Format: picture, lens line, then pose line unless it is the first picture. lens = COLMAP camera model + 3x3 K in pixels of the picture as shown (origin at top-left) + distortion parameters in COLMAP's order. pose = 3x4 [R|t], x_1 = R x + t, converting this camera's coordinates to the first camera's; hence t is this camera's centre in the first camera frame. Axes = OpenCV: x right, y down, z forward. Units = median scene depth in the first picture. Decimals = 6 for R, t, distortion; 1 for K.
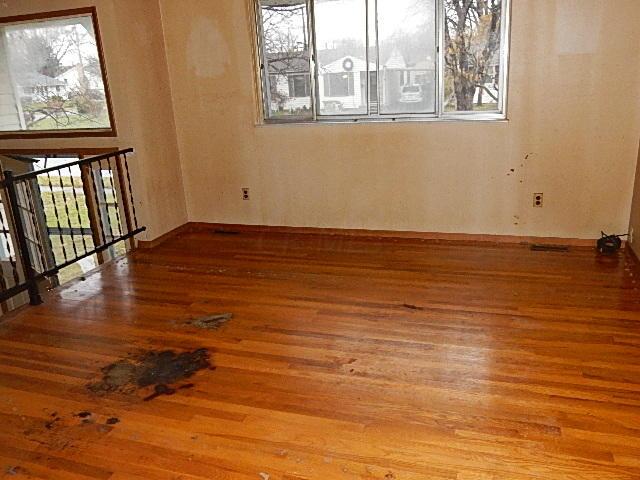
lens RADIAL K [[550.0, 0, 319.2], [0, 550.0, 242.9], [0, 0, 1]] dist [-0.028458, 0.025385]
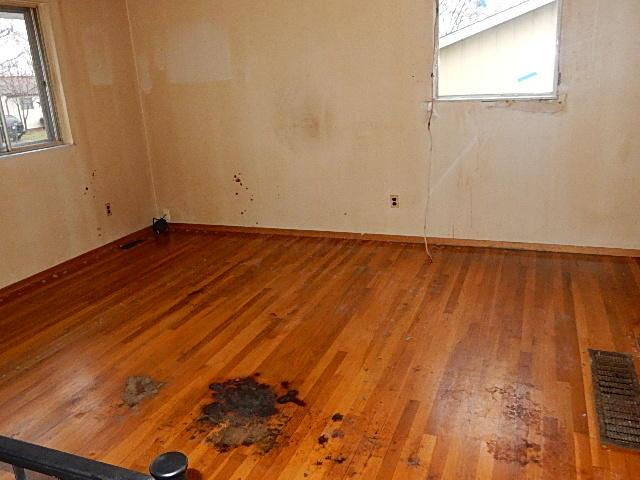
lens RADIAL K [[550.0, 0, 325.4], [0, 550.0, 240.0], [0, 0, 1]] dist [-0.028458, 0.025385]
pose [[0.036177, -0.241748, 0.969665, -0.996070], [0.351062, 0.911533, 0.214157, -0.146650], [-0.935653, 0.332664, 0.117845, 0.630224]]
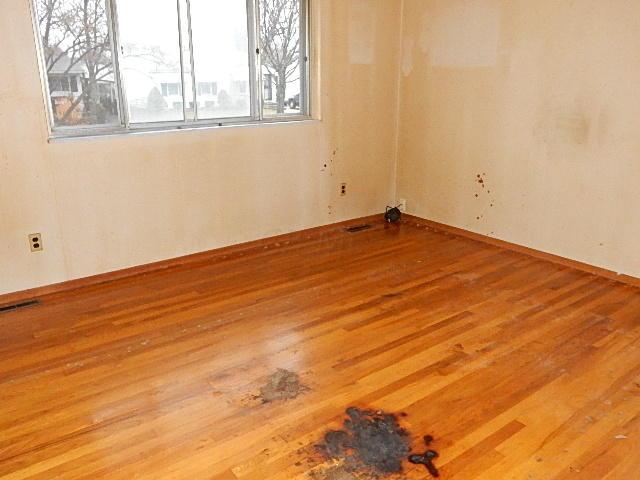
lens RADIAL K [[550.0, 0, 321.4], [0, 550.0, 242.9], [0, 0, 1]] dist [-0.028458, 0.025385]
pose [[0.543940, -0.203244, 0.814138, -0.812685], [0.223933, 0.970196, 0.092589, -0.118655], [-0.808692, 0.131950, 0.573242, 0.538802]]
